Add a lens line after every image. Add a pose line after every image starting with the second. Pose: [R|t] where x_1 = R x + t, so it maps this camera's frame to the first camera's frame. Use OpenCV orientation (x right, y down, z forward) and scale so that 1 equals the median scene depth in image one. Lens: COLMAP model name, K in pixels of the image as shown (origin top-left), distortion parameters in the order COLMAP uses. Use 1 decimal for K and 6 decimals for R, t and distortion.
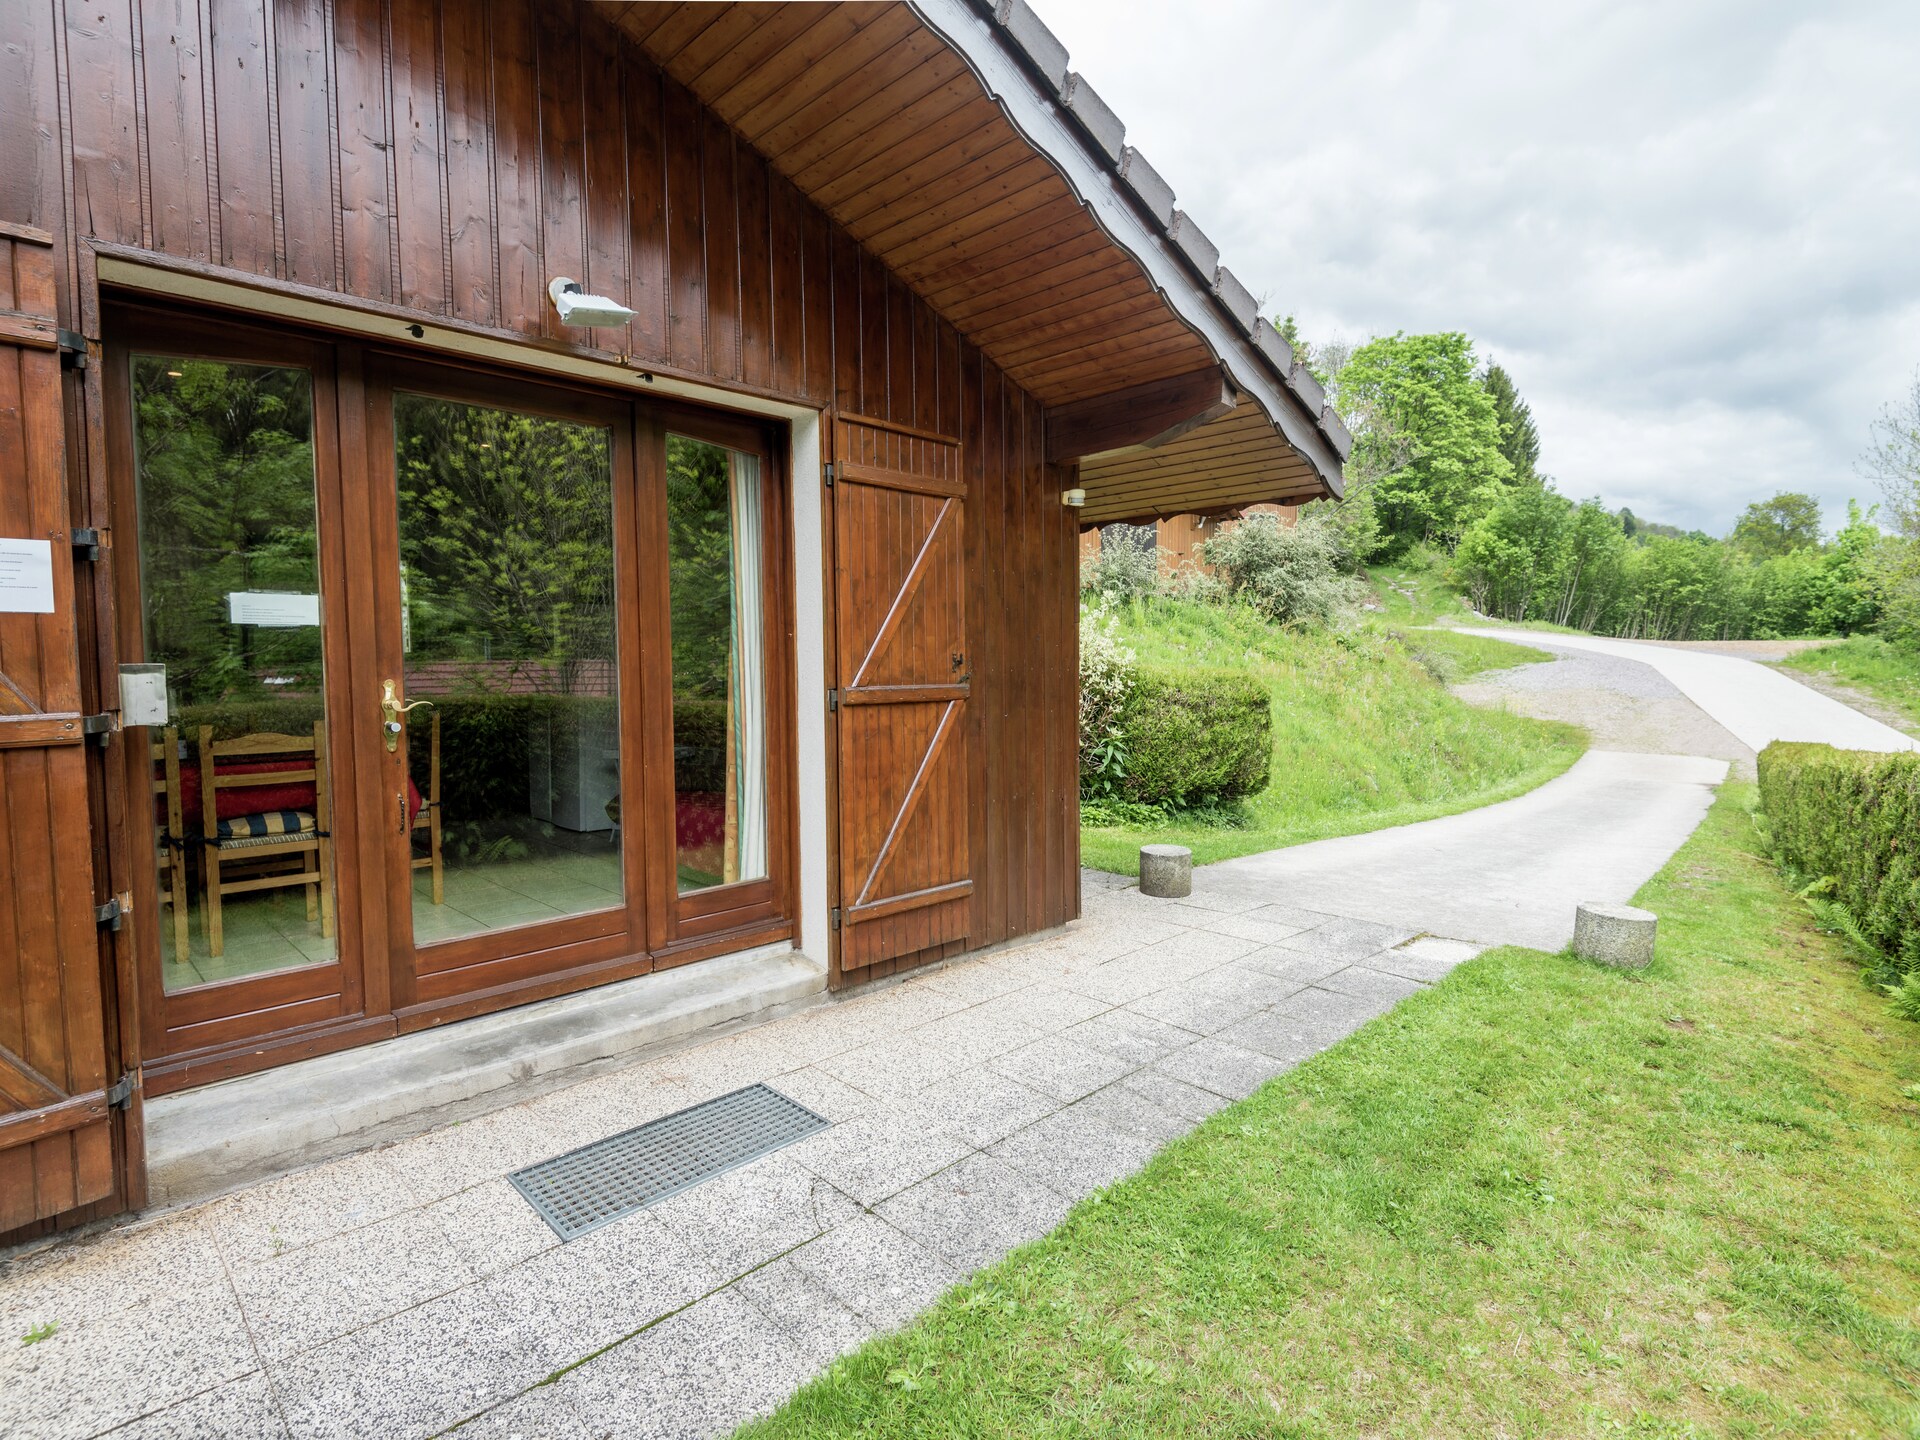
lens RADIAL K [[982.9, 0, 960.0], [0, 982.9, 720.0], [0, 0, 1]] dist [0.040170, -0.029540]
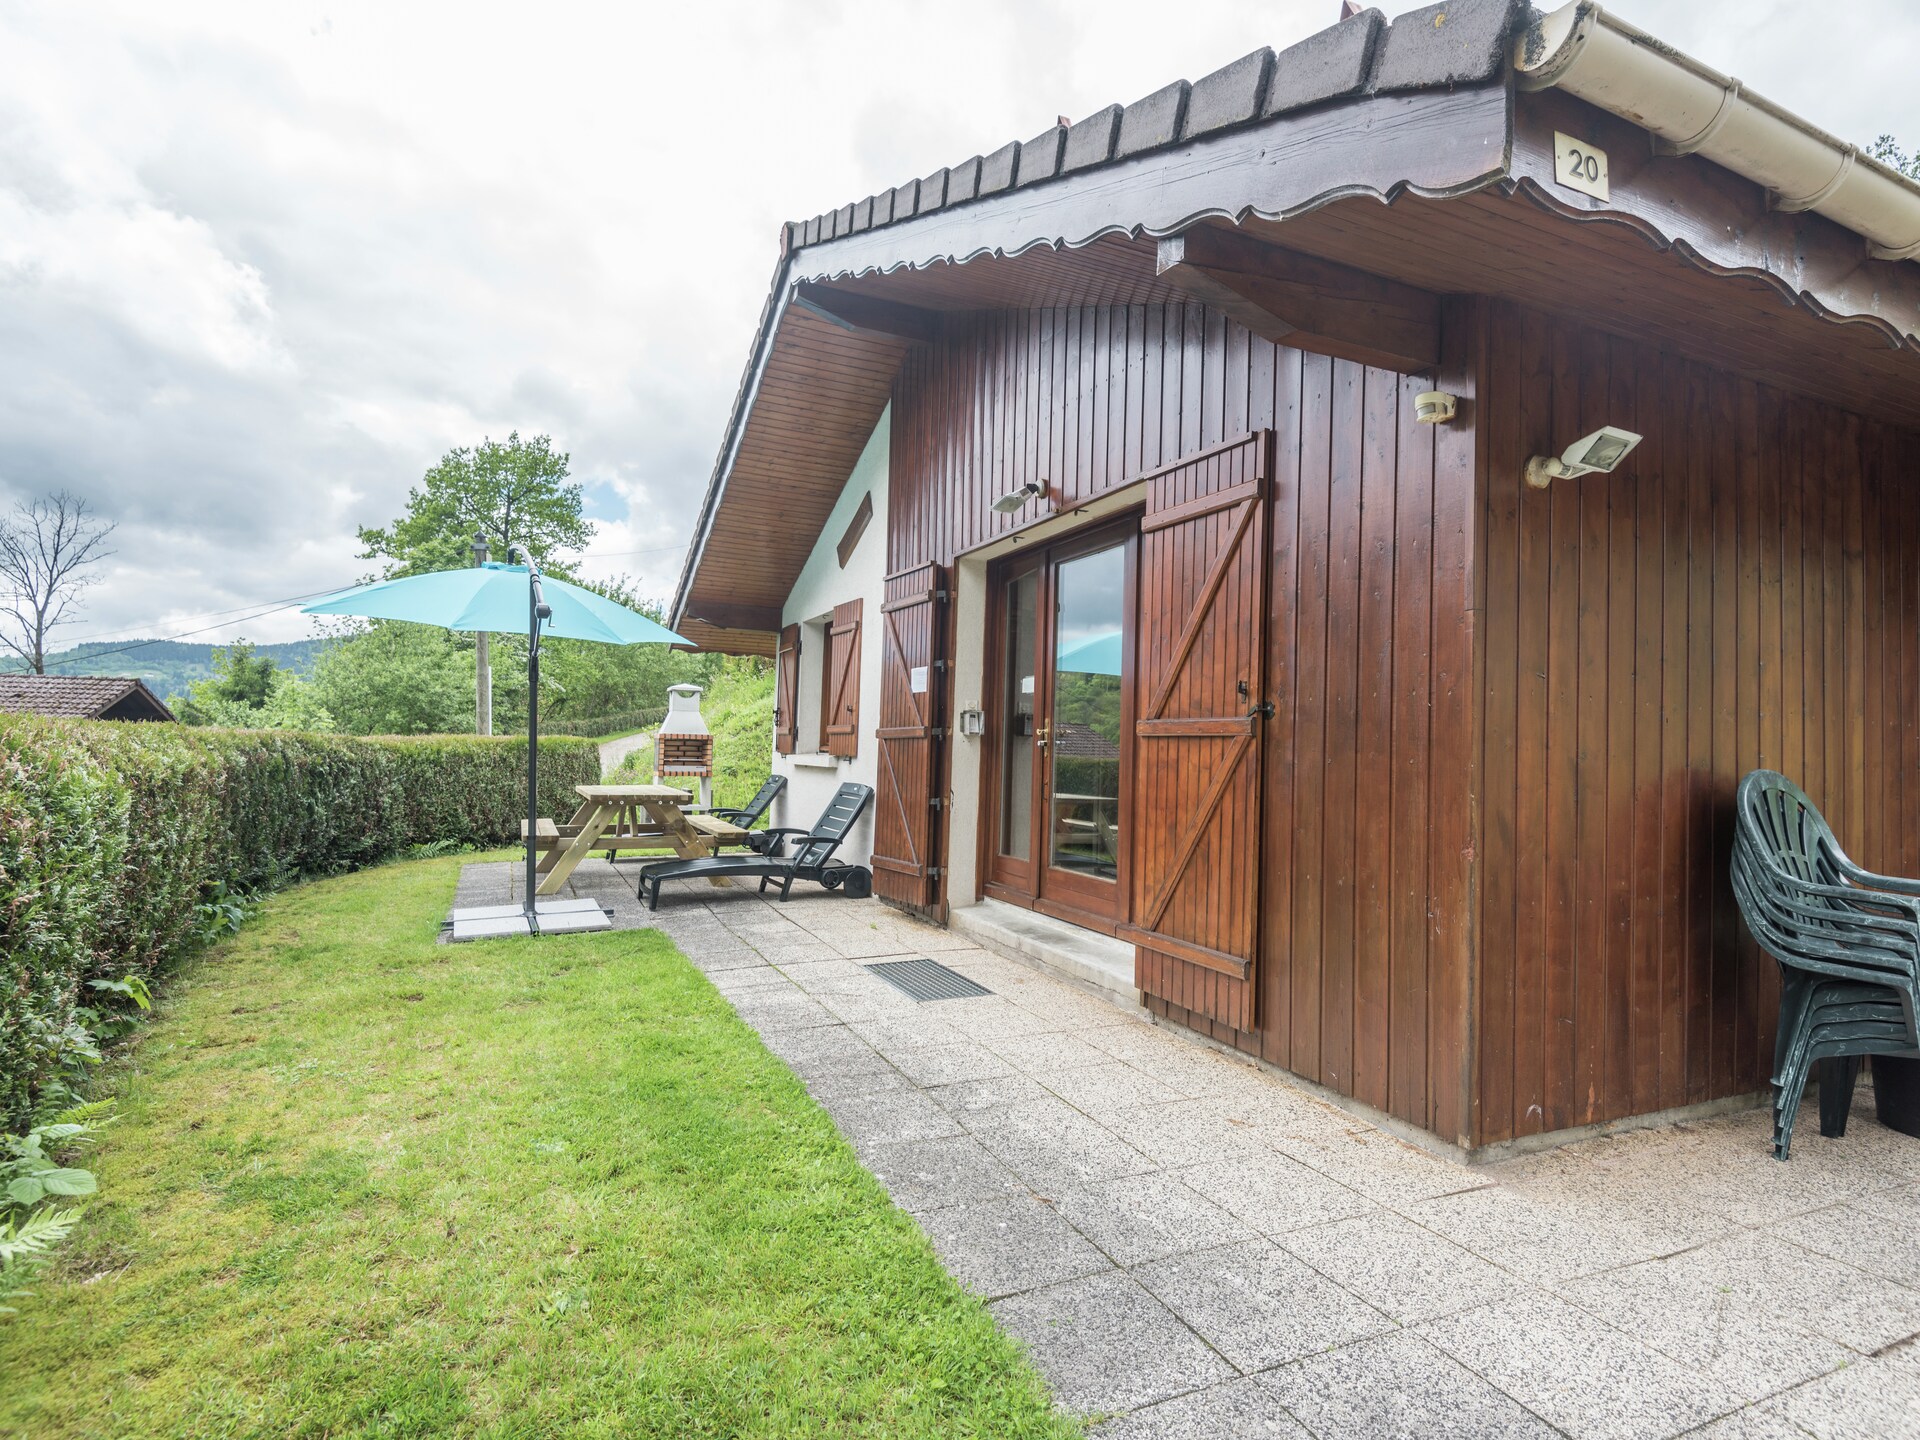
lens RADIAL K [[982.9, 0, 960.0], [0, 982.9, 720.0], [0, 0, 1]] dist [0.040170, -0.029540]
pose [[-0.342008, -0.038731, -0.938899, 1.116613], [-0.091956, 0.995734, -0.007579, -0.007316], [0.935187, 0.083745, -0.344110, 1.360338]]
